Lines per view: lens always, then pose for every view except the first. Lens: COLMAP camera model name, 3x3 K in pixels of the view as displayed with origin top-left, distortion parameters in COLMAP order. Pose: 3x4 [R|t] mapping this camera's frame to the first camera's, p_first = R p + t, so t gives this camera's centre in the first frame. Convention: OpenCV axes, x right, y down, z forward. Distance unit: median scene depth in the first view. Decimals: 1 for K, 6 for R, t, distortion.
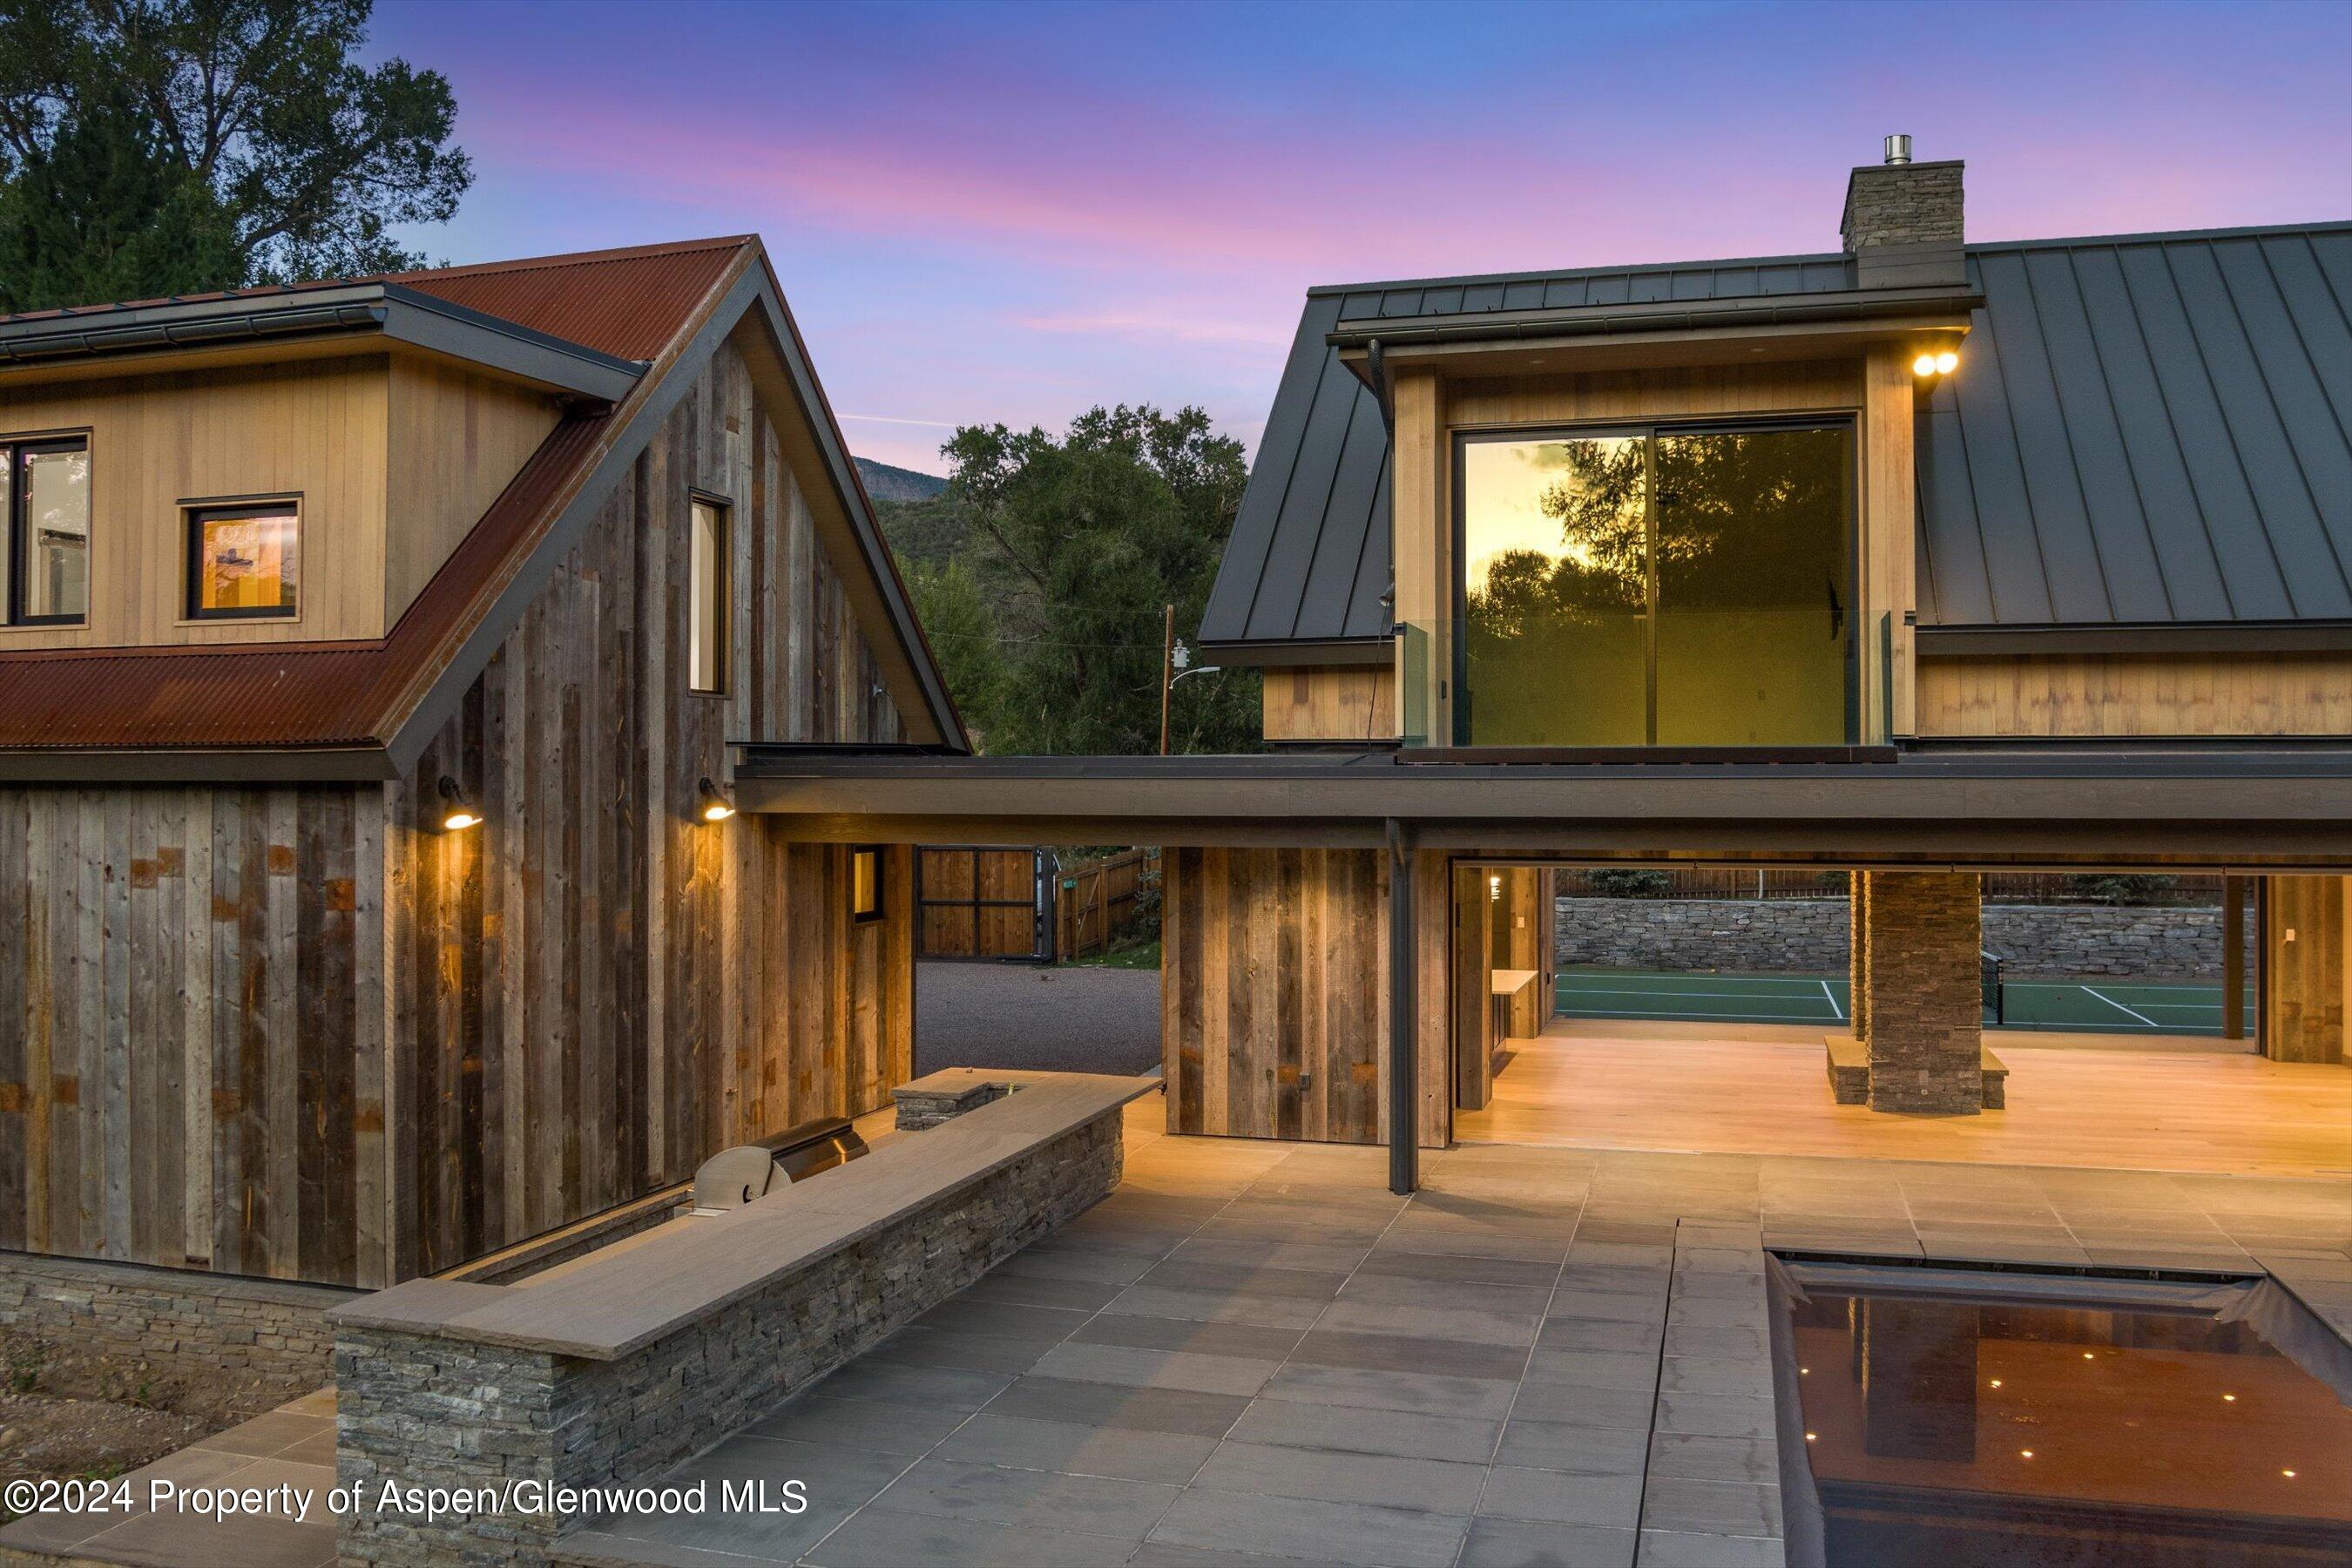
lens RADIAL K [[1837.4, 0, 1060.1], [0, 1837.4, 721.3], [0, 0, 1]] dist [-0.081263, 0.054865]
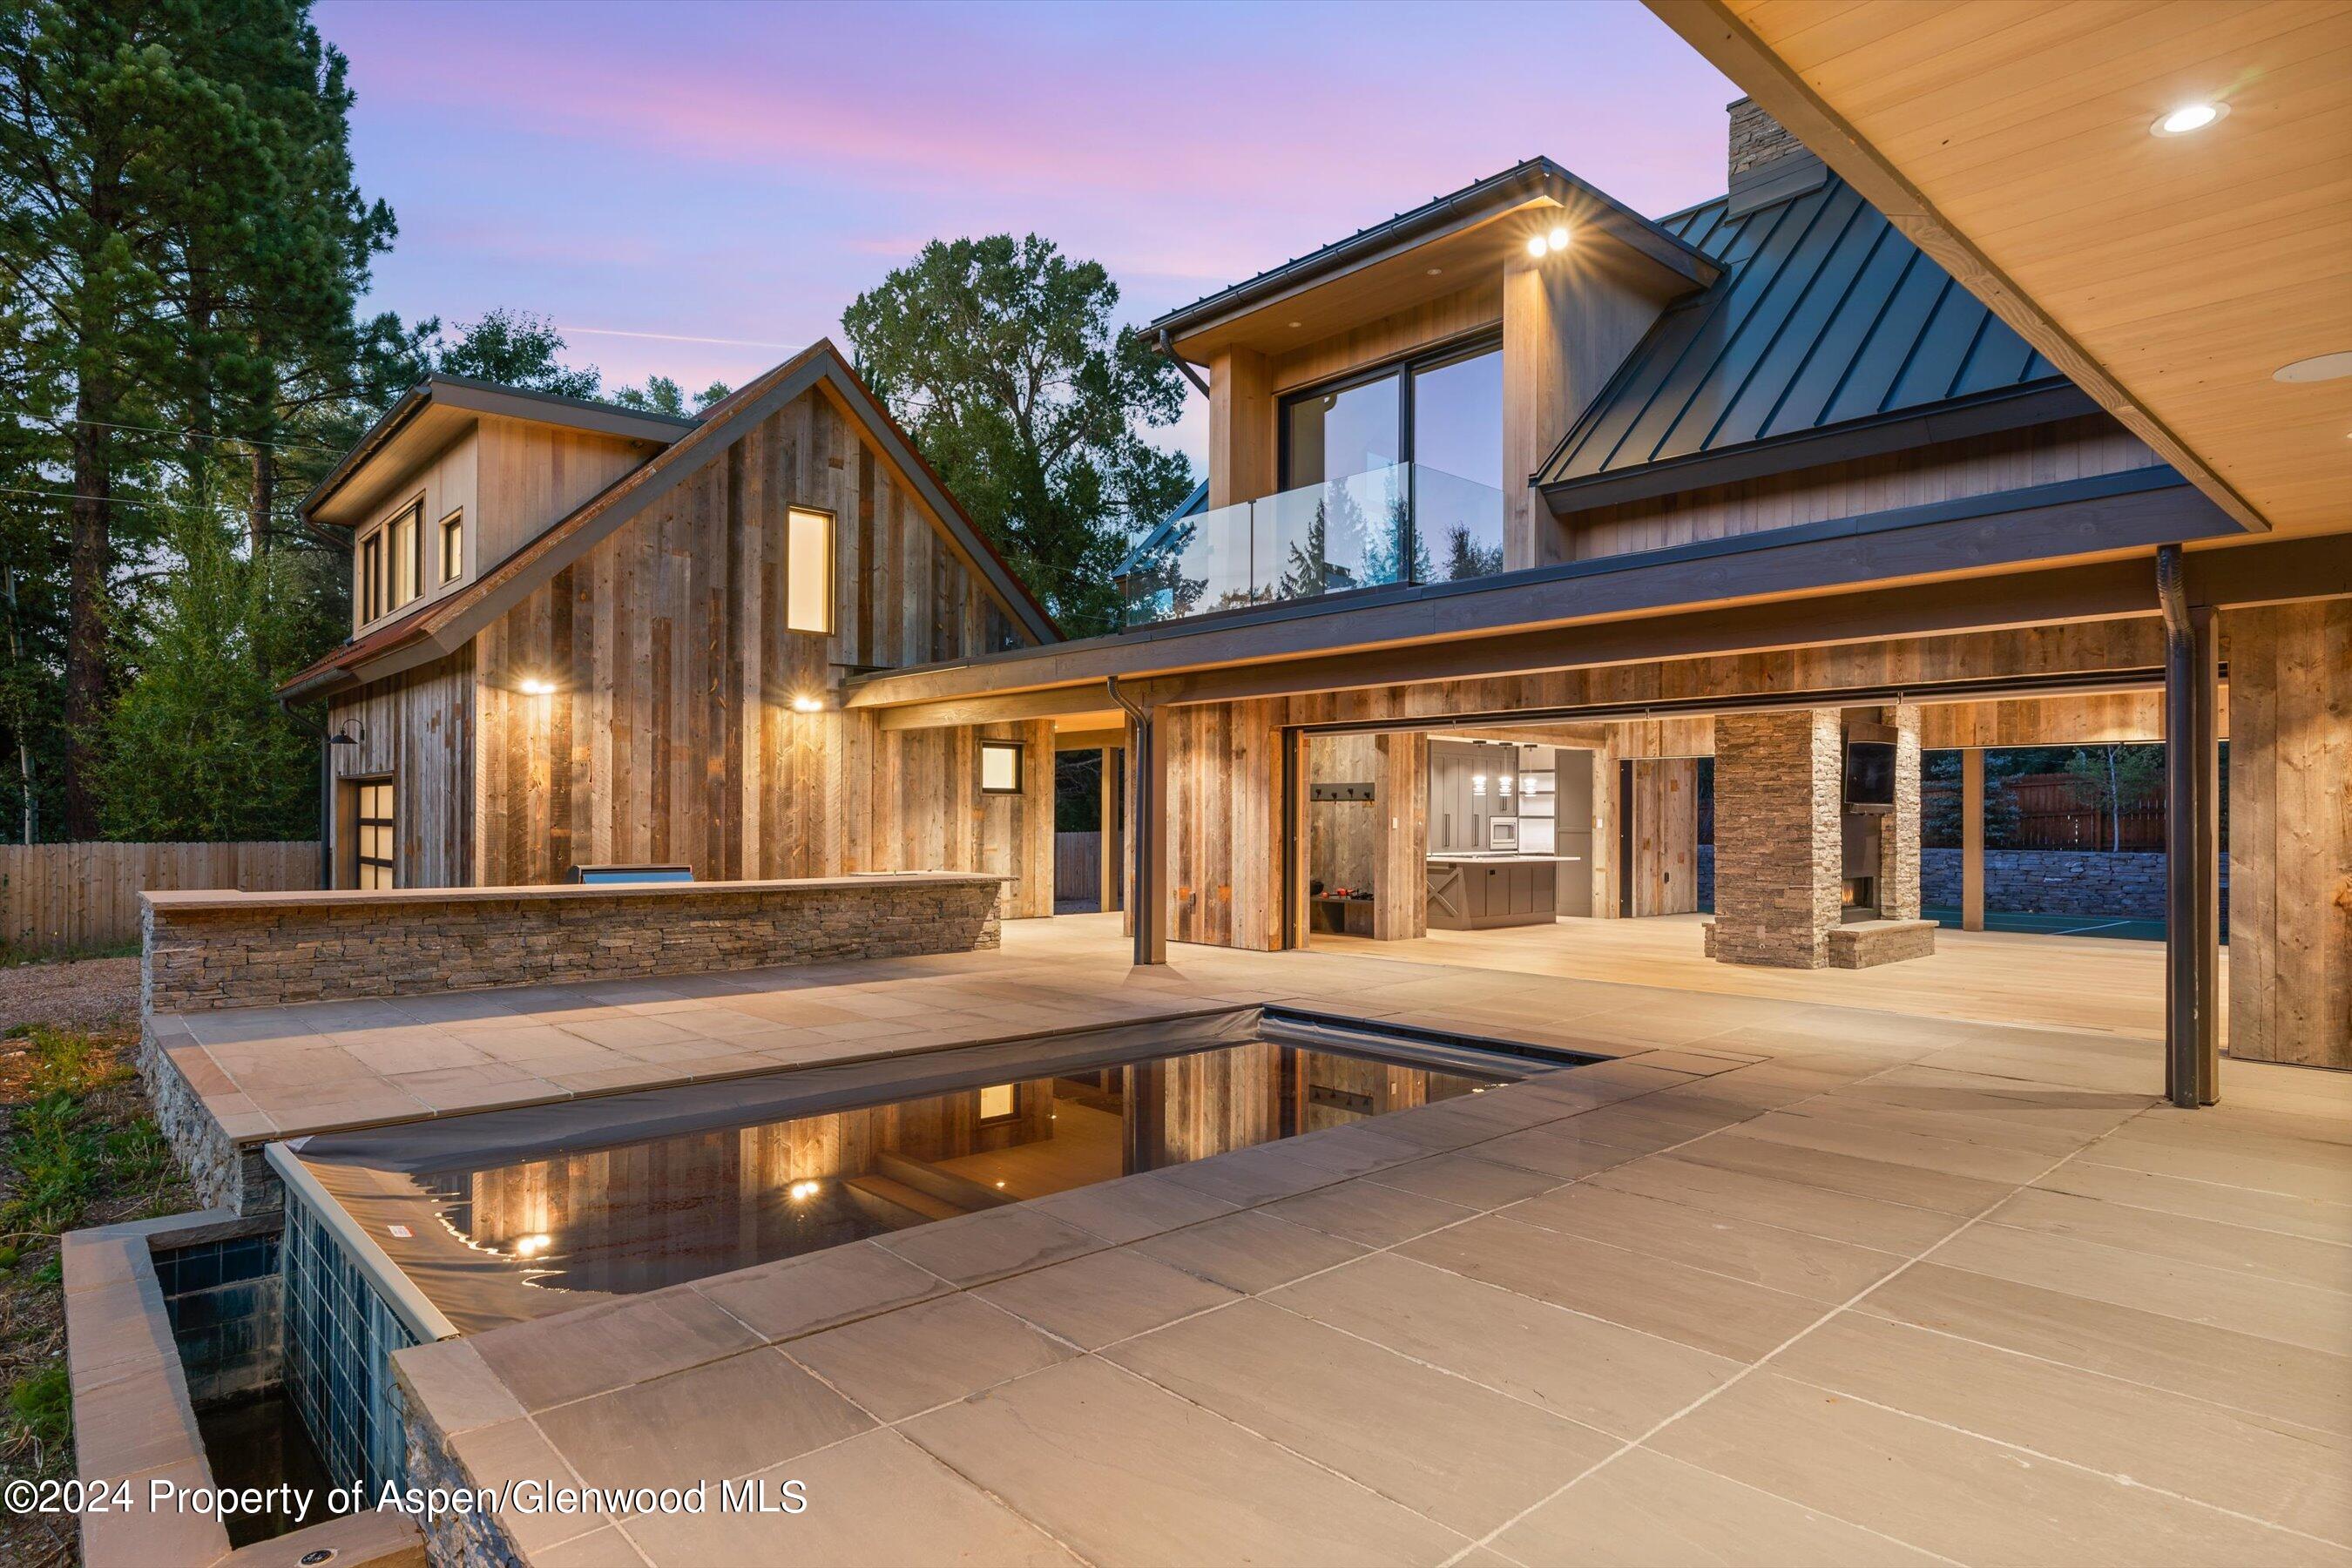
lens RADIAL K [[1224.6, 0, 1176.0], [0, 1224.6, 784.0], [0, 0, 1]] dist [0.000500, 0.001235]
pose [[0.872832, -0.007689, -0.487960, 0.620221], [0.010409, 0.999942, 0.002861, 0.120323], [0.487909, -0.007576, 0.872861, 0.225096]]
